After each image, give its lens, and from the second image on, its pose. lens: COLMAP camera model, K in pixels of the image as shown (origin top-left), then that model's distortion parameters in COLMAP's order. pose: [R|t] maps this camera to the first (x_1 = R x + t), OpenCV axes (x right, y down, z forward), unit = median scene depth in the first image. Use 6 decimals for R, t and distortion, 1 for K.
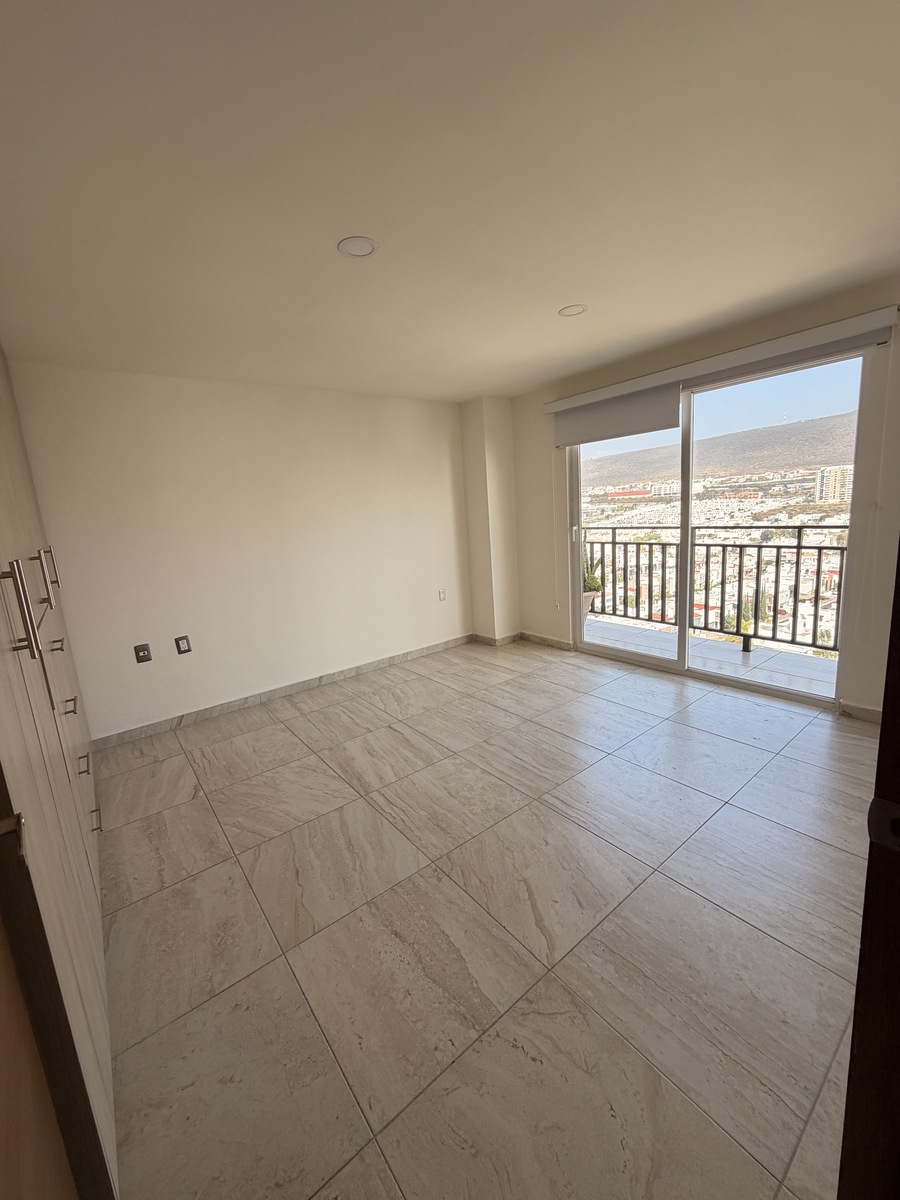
lens RADIAL K [[479.4, 0, 446.8], [0, 479.4, 599.6], [0, 0, 1]] dist [-0.000504, 0.000201]
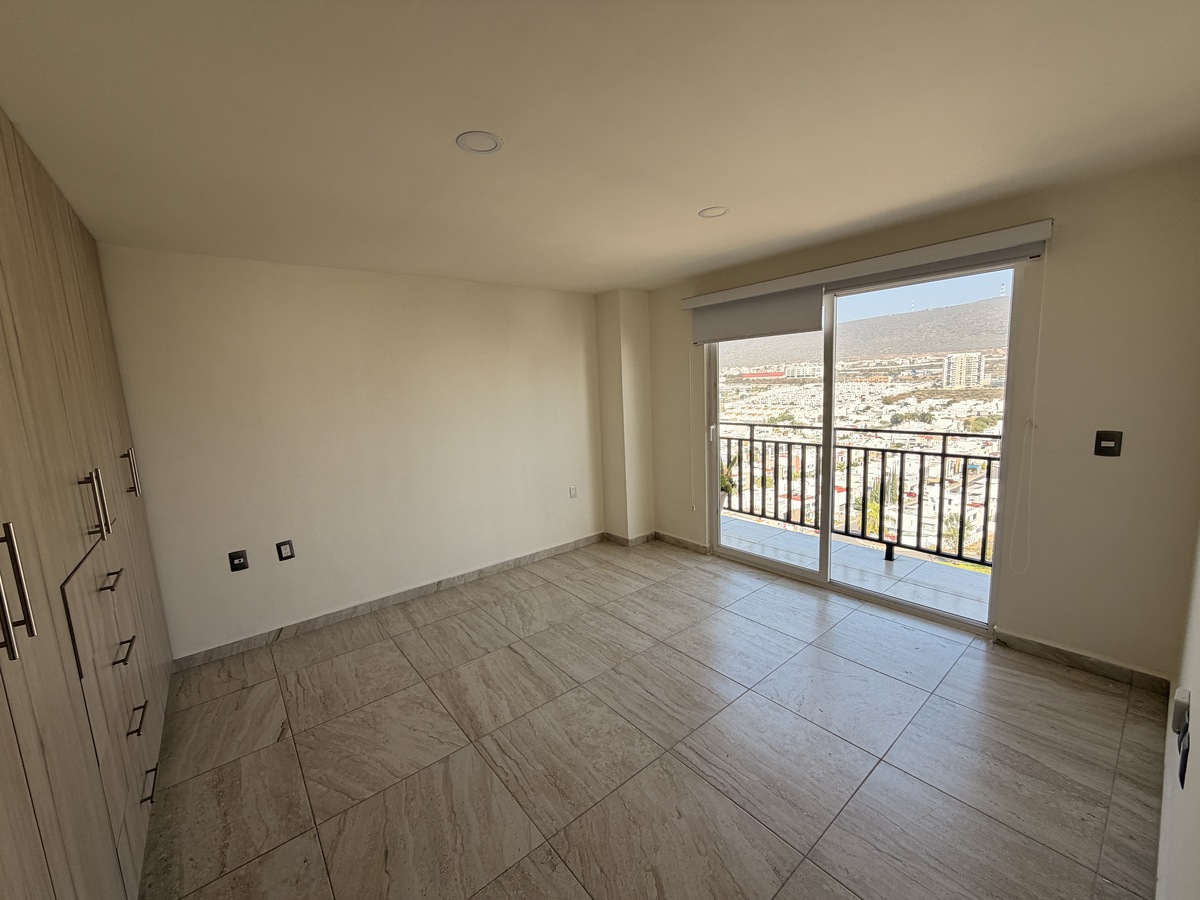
lens RADIAL K [[479.4, 0, 596.0], [0, 479.4, 453.3], [0, 0, 1]] dist [-0.000504, 0.000201]
pose [[0.999400, 0.021207, 0.027380, 0.011480], [-0.019933, 0.998742, -0.046007, -0.060726], [-0.028321, 0.045434, 0.998566, 0.064692]]
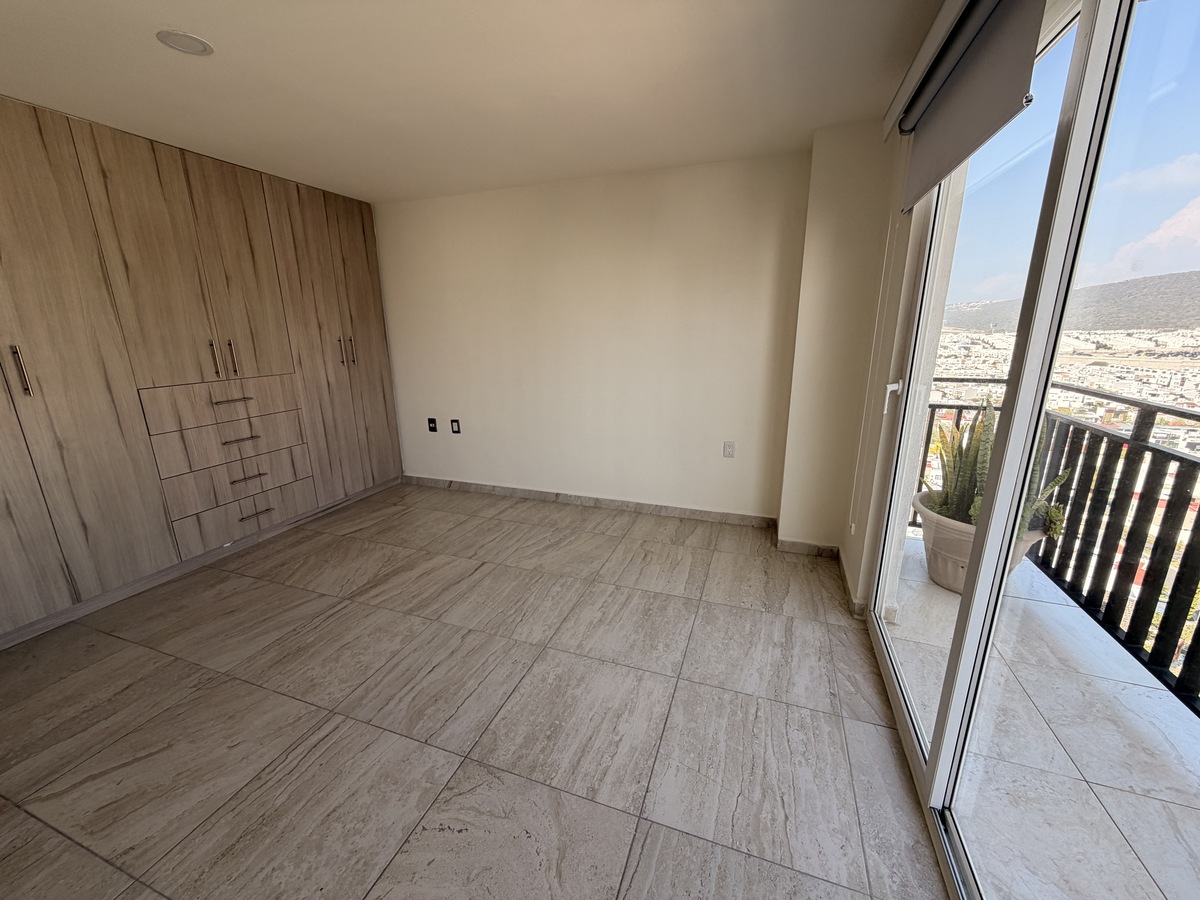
lens RADIAL K [[479.4, 0, 593.2], [0, 479.4, 445.7], [0, 0, 1]] dist [-0.000504, 0.000201]
pose [[0.529701, 0.266428, -0.805254, 0.642264], [-0.185075, 0.962814, 0.196815, -0.165565], [0.827747, 0.044780, 0.559312, 0.614922]]
